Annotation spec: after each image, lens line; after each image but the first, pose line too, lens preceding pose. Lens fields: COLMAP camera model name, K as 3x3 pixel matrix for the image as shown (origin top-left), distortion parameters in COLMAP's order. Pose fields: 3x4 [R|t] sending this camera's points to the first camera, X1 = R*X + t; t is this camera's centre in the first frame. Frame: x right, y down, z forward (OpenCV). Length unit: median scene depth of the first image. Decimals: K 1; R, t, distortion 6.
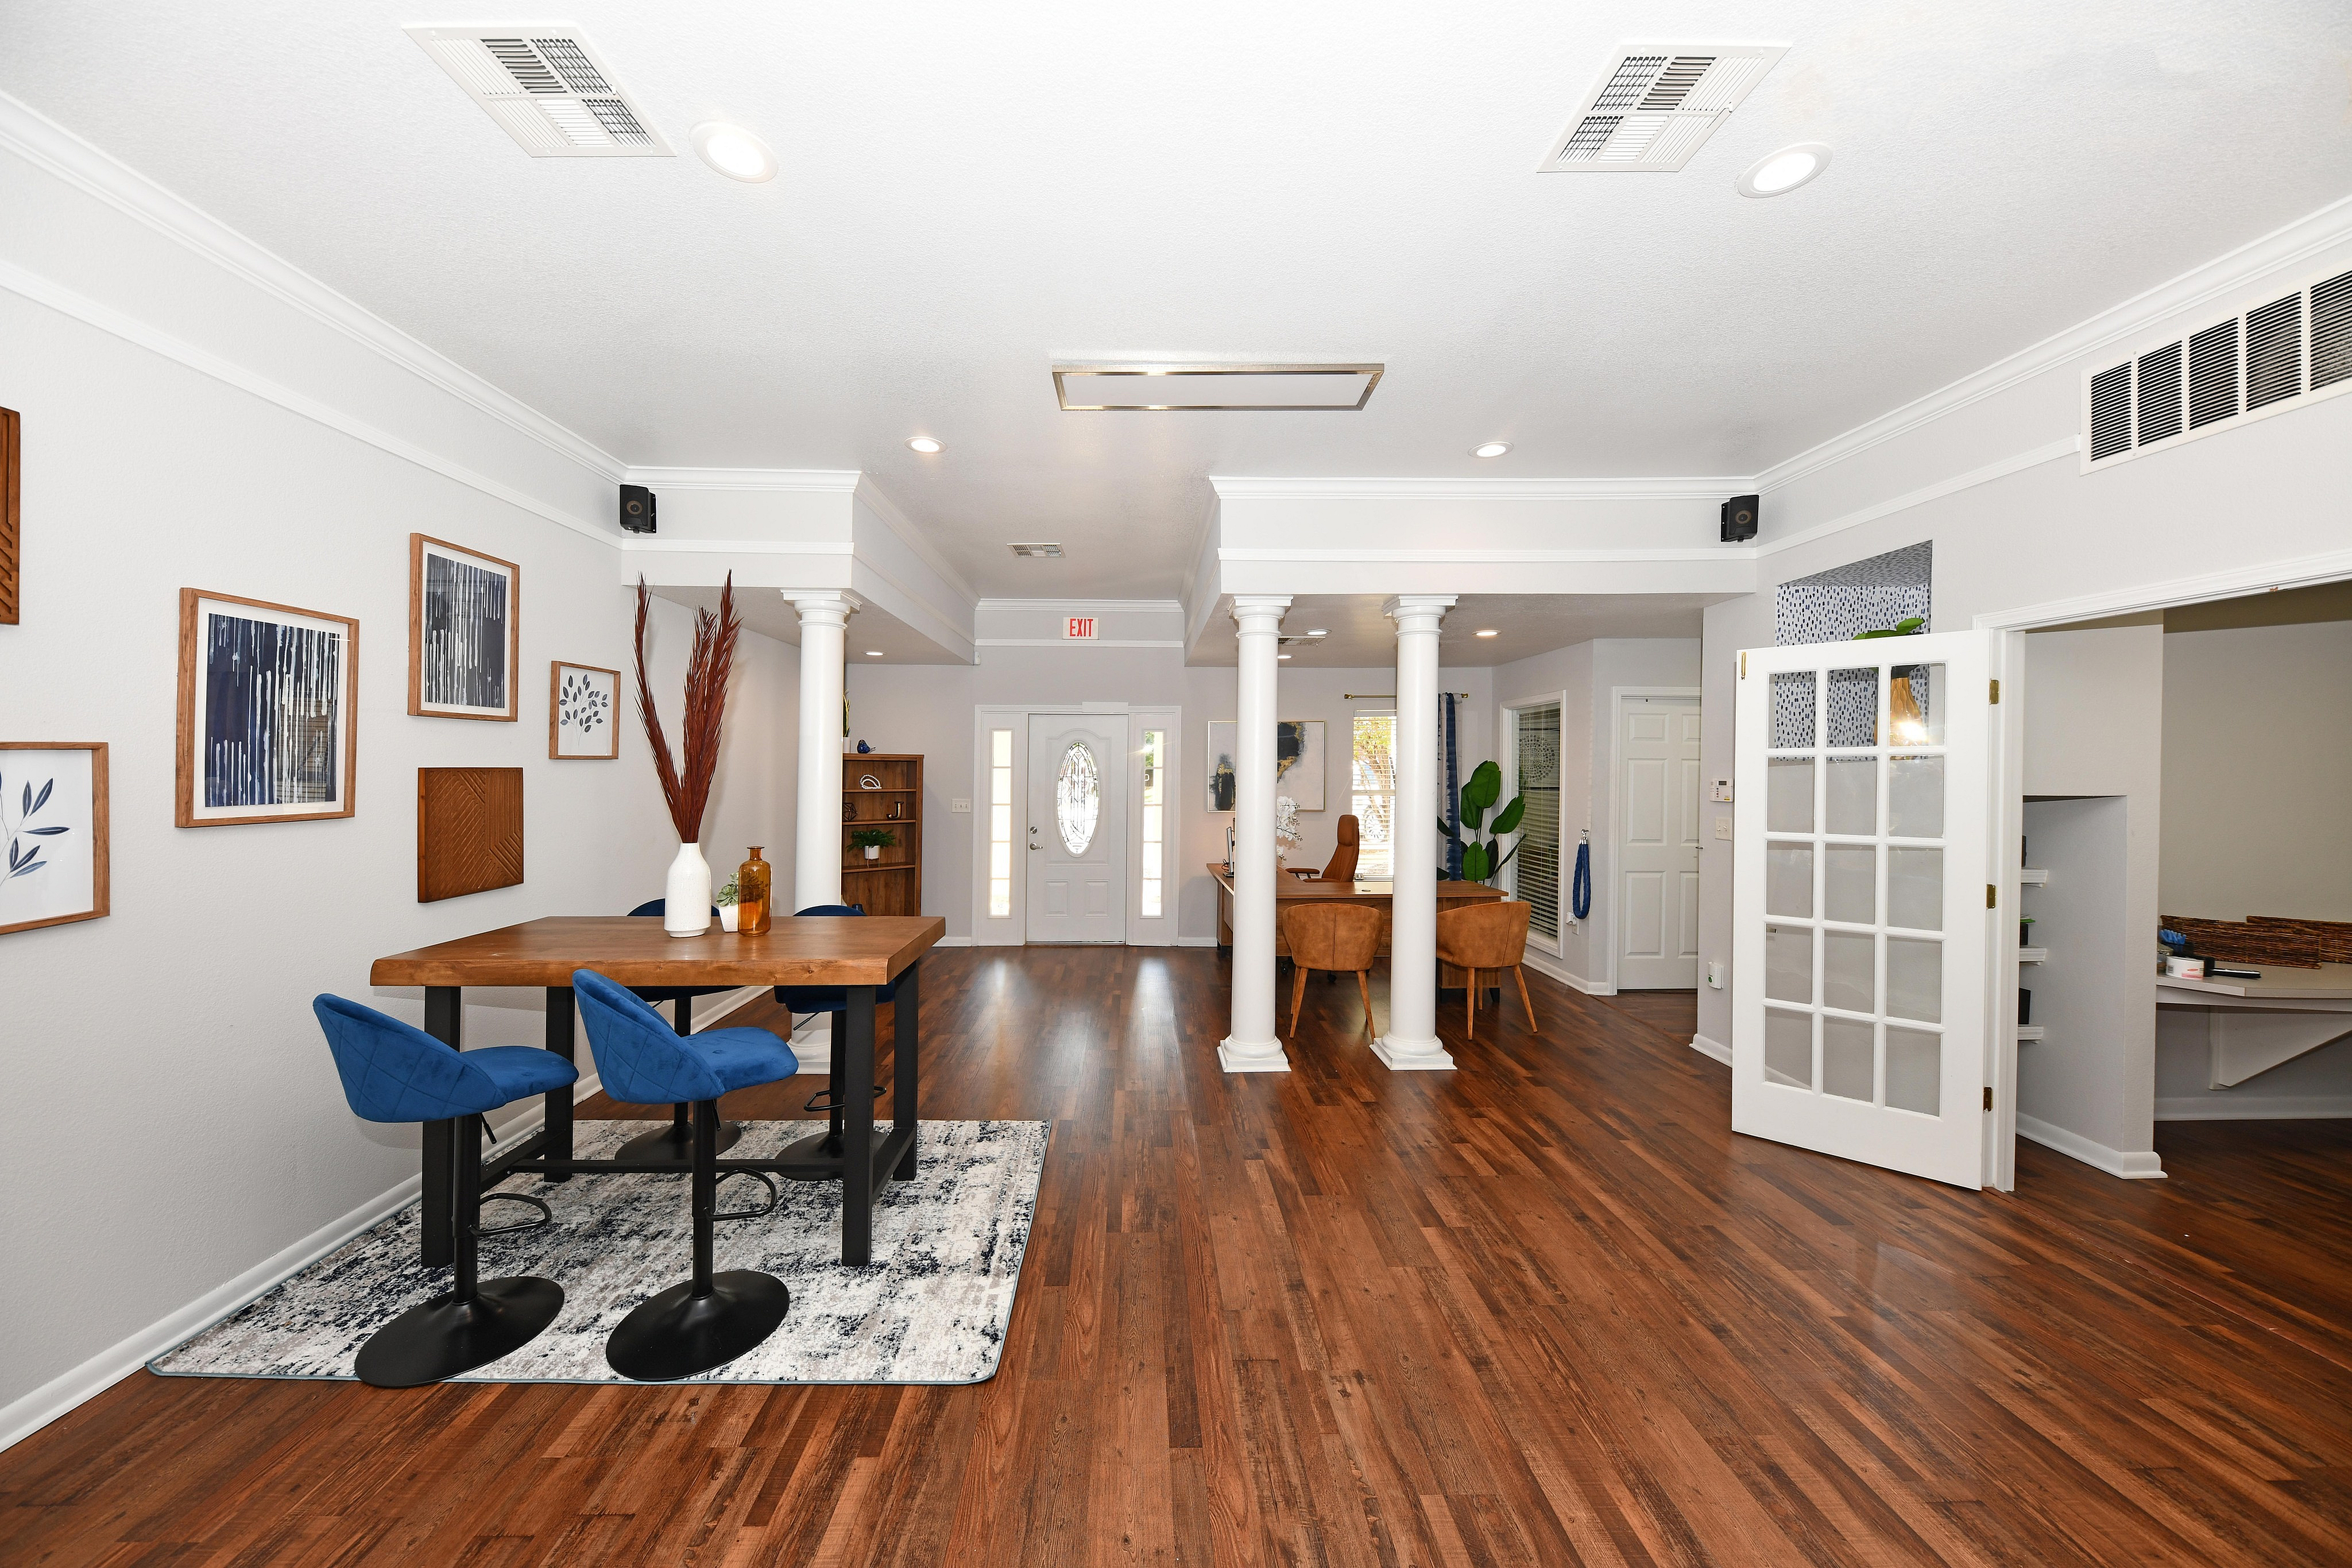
lens RADIAL K [[805.9, 0, 1176.9], [0, 805.9, 776.4], [0, 0, 1]] dist [-0.001057, -0.002683]
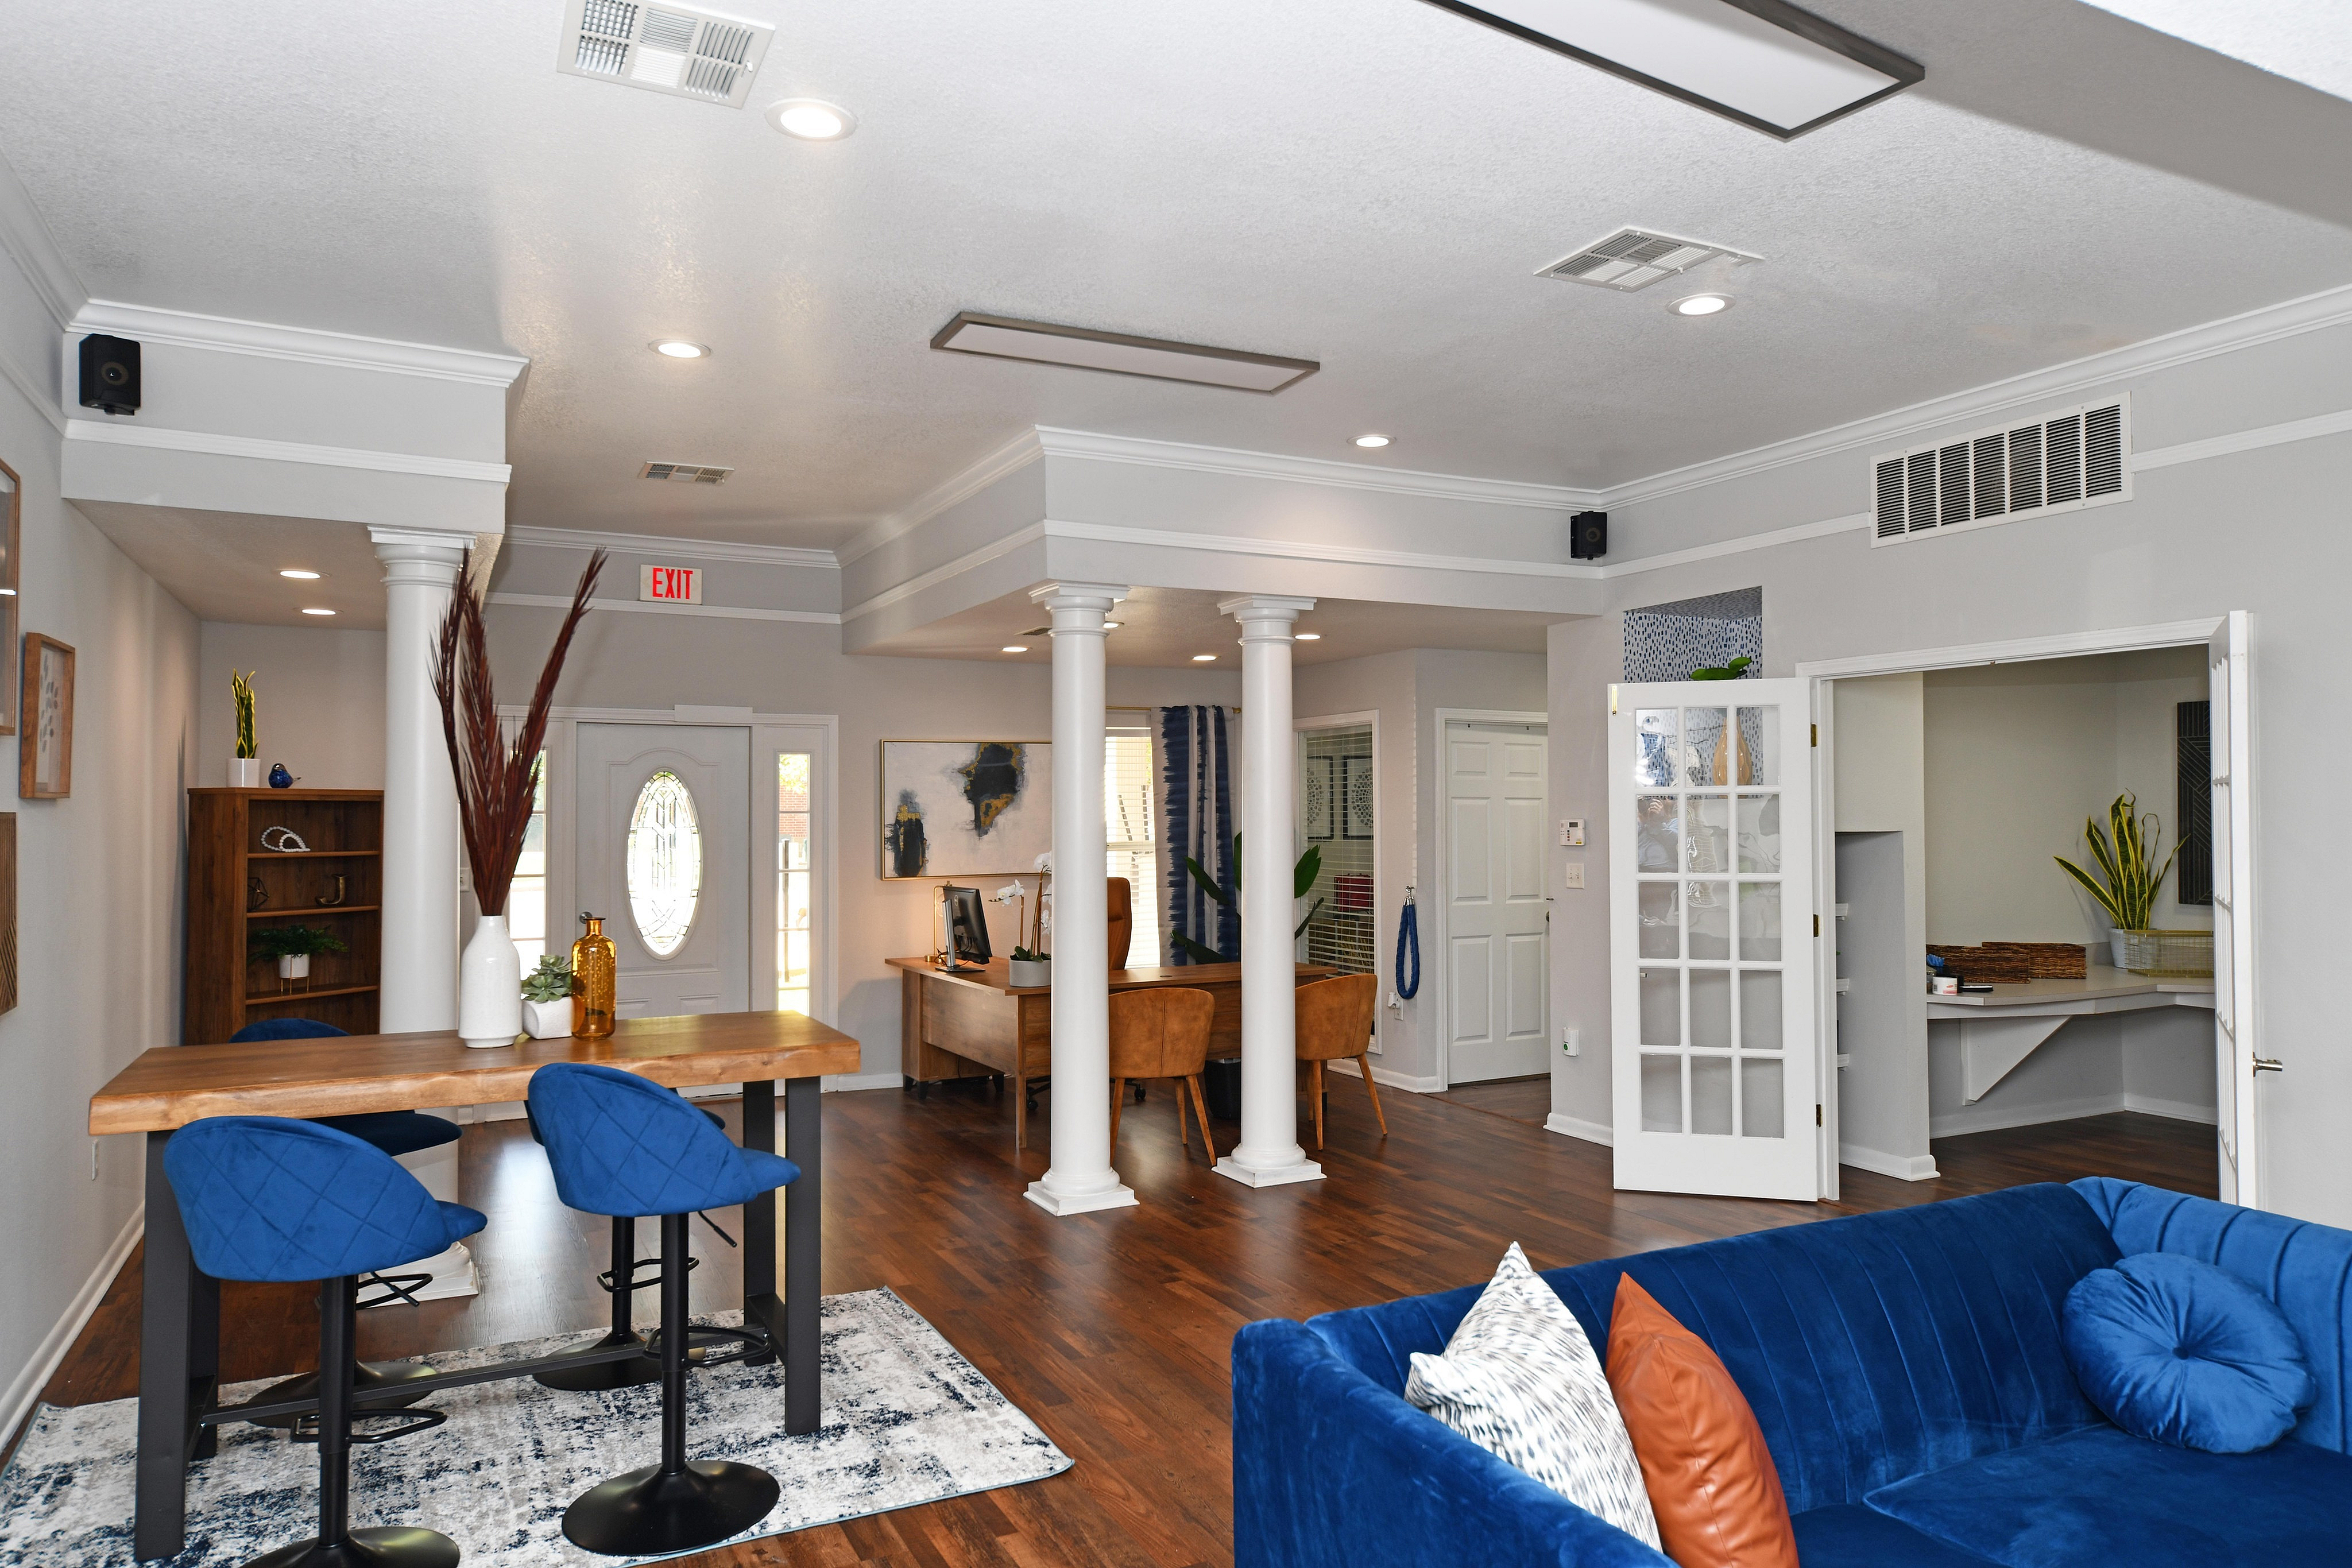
lens RADIAL K [[1491.8, 0, 1187.3], [0, 1491.8, 783.5], [0, 0, 1]] dist [0.001186, -0.000328]
pose [[0.903663, 0.004590, 0.428221, -0.581302], [0.008633, 0.999544, -0.028932, 0.008167], [-0.428158, 0.029842, 0.903211, -0.432996]]
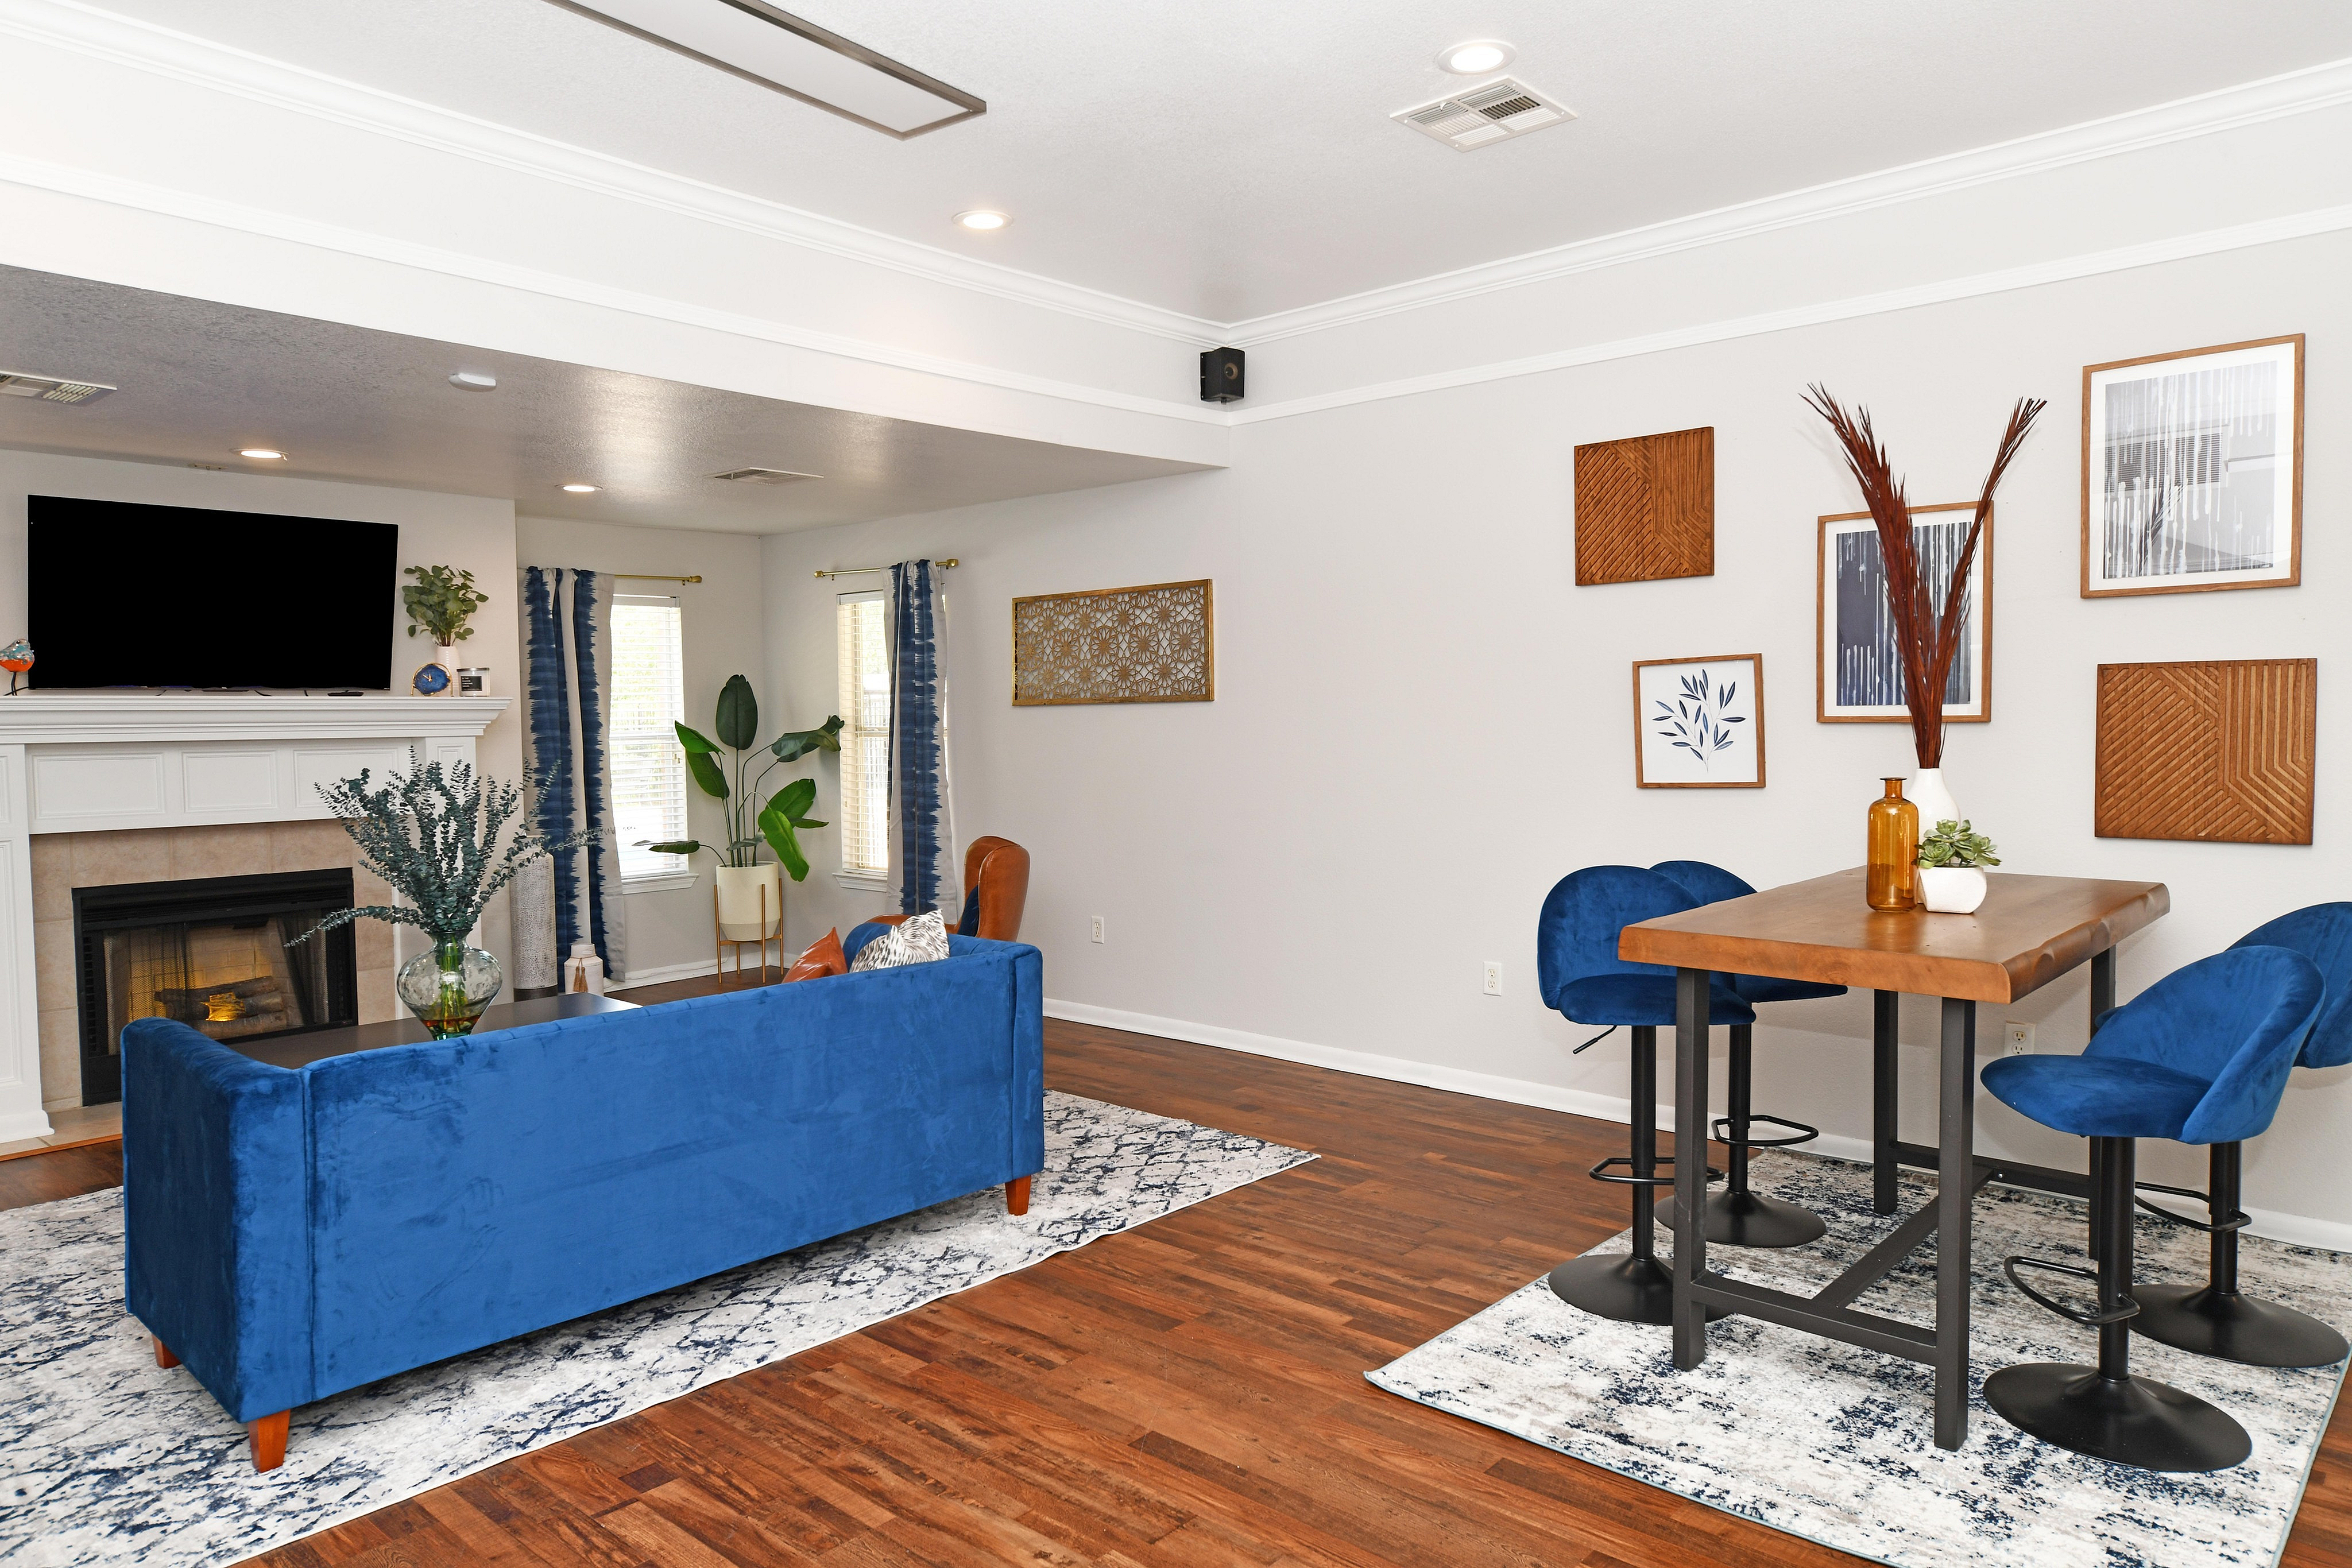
lens RADIAL K [[1491.8, 0, 1196.4], [0, 1491.8, 768.7], [0, 0, 1]] dist [0.001186, -0.000328]
pose [[-0.691841, 0.033039, -0.721294, 0.688197], [0.001729, 0.999026, 0.044102, 0.023773], [0.722048, 0.029265, -0.691224, 1.324675]]
